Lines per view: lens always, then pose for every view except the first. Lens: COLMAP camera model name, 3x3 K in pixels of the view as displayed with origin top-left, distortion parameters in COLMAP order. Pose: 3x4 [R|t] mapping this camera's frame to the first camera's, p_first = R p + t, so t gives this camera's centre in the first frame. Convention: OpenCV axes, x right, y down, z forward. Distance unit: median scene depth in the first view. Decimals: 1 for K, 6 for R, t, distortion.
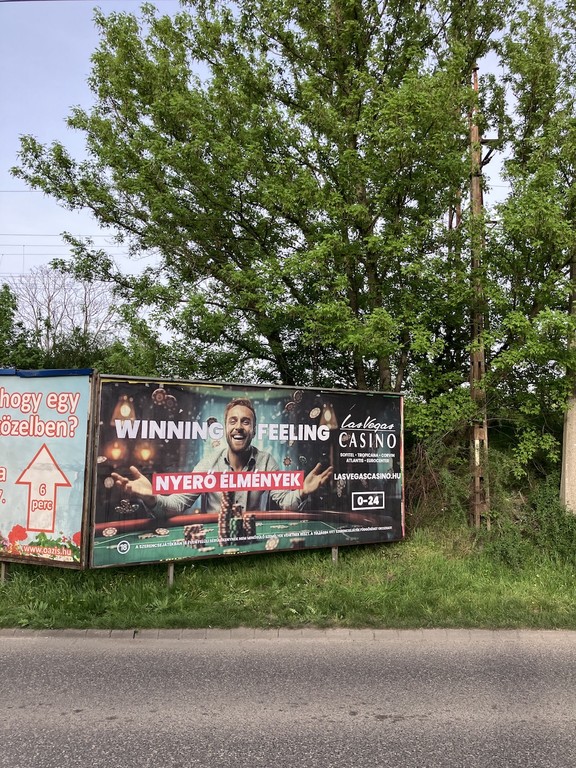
lens RADIAL K [[620.8, 0, 284.6], [0, 620.8, 379.3], [0, 0, 1]] dist [0.010116, -0.015376]
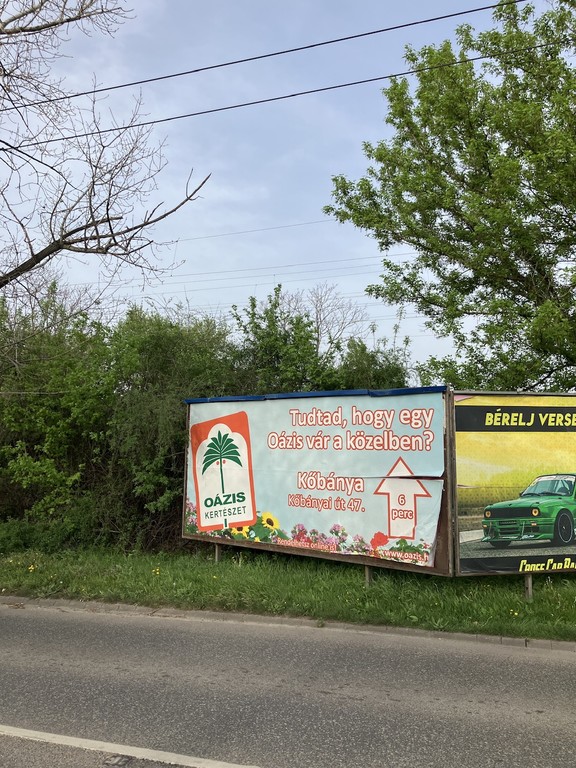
lens RADIAL K [[616.4, 0, 288.0], [0, 616.4, 384.0], [0, 0, 1]] dist [0.016027, -0.028381]
pose [[0.946681, -0.047126, -0.318707, -0.218671], [0.043040, 0.998876, -0.019855, -0.009942], [0.319284, 0.005079, 0.947645, -0.073752]]
